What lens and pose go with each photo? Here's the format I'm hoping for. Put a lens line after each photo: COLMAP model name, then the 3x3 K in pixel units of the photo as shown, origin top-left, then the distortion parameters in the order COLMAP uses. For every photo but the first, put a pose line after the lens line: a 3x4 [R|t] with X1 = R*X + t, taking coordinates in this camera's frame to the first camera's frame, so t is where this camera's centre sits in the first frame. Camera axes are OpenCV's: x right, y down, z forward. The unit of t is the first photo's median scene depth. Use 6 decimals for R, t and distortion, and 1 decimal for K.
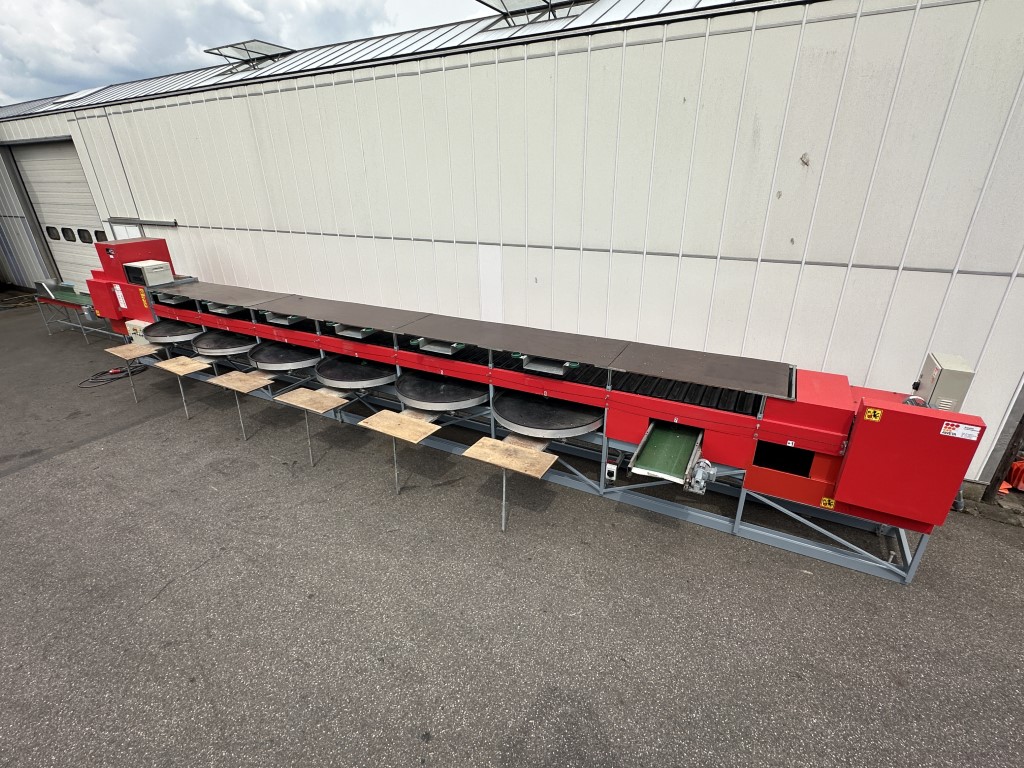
lens RADIAL K [[487.9, 0, 512.7], [0, 487.9, 386.6], [0, 0, 1]] dist [-0.005339, 0.002051]
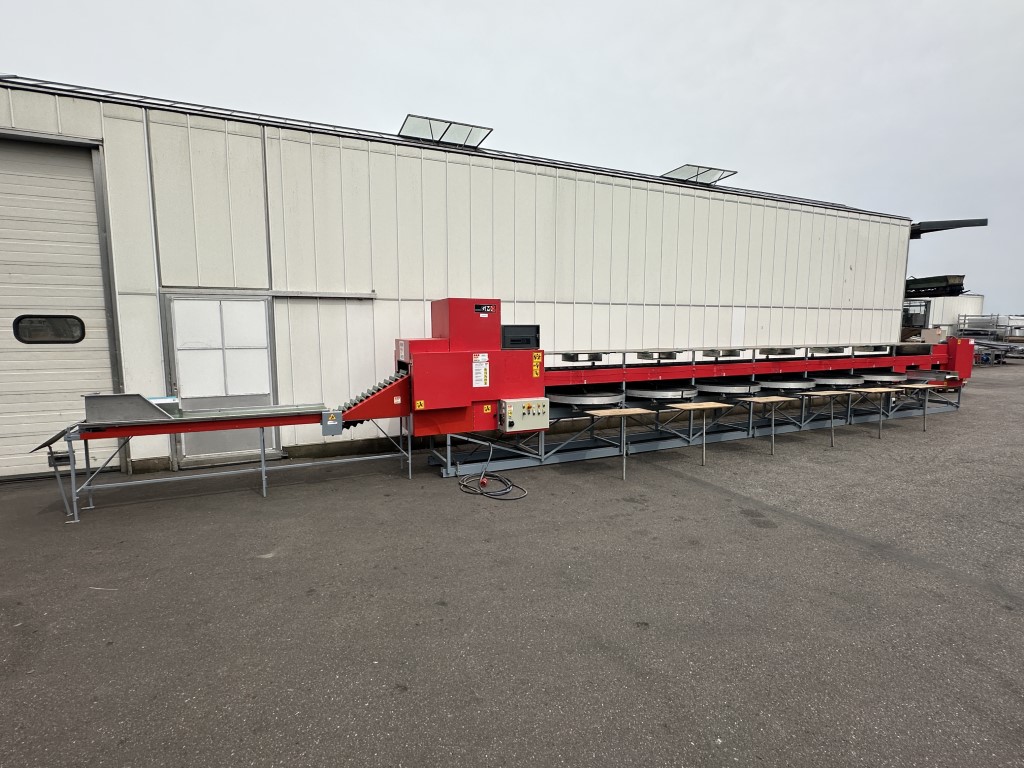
lens RADIAL K [[487.9, 0, 510.1], [0, 487.9, 383.9], [0, 0, 1]] dist [-0.005339, 0.002051]
pose [[0.609154, -0.070586, 0.789904, -1.953524], [0.318114, 0.934135, -0.161847, -0.055337], [-0.726453, 0.349870, 0.591487, 0.804452]]
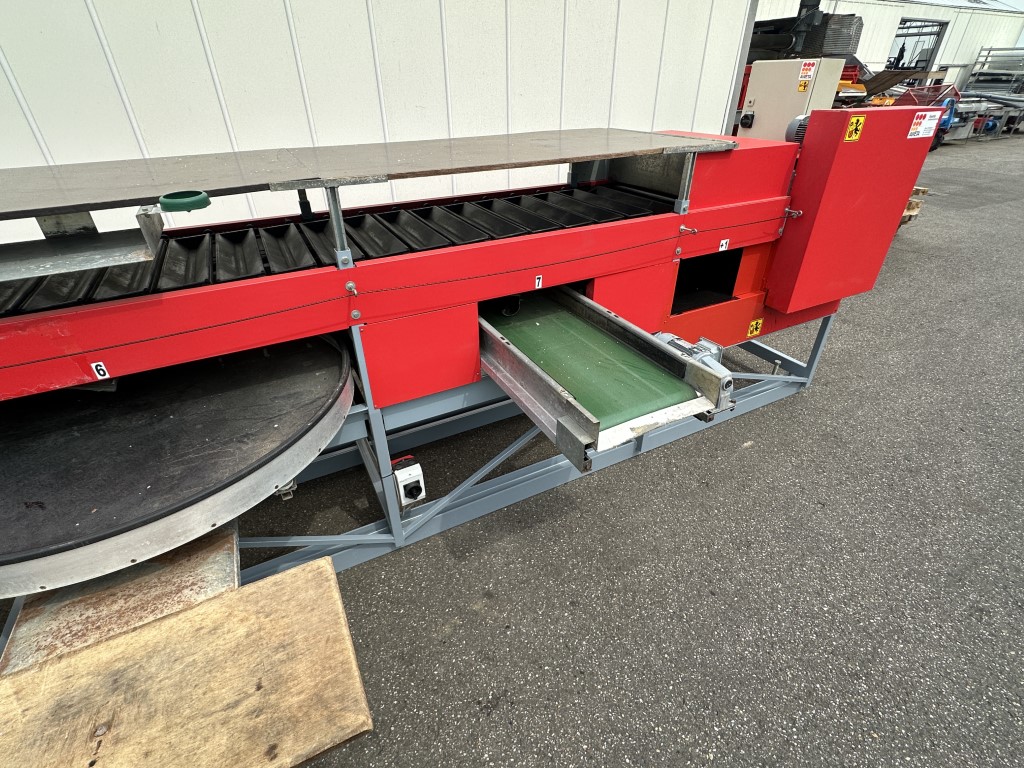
lens RADIAL K [[487.9, 0, 507.9], [0, 487.9, 382.9], [0, 0, 1]] dist [-0.005339, 0.002051]
pose [[0.566148, -0.424647, 0.706507, 0.005428], [0.343295, 0.900694, 0.266269, 0.021804], [-0.749416, 0.091792, 0.655705, 0.585158]]
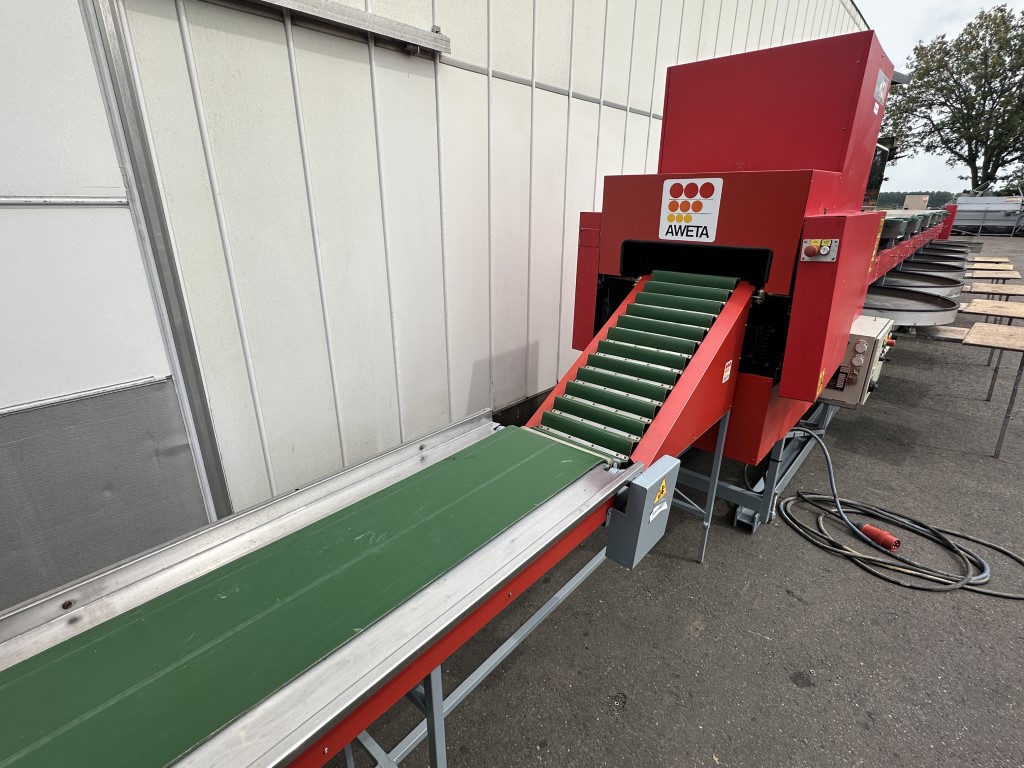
lens RADIAL K [[487.9, 0, 509.9], [0, 487.9, 385.3], [0, 0, 1]] dist [-0.005339, 0.002051]
pose [[0.235836, -0.320437, 0.917443, -1.637993], [0.392243, 0.895141, 0.211818, -0.375342], [-0.889116, 0.309907, 0.336796, 1.596396]]
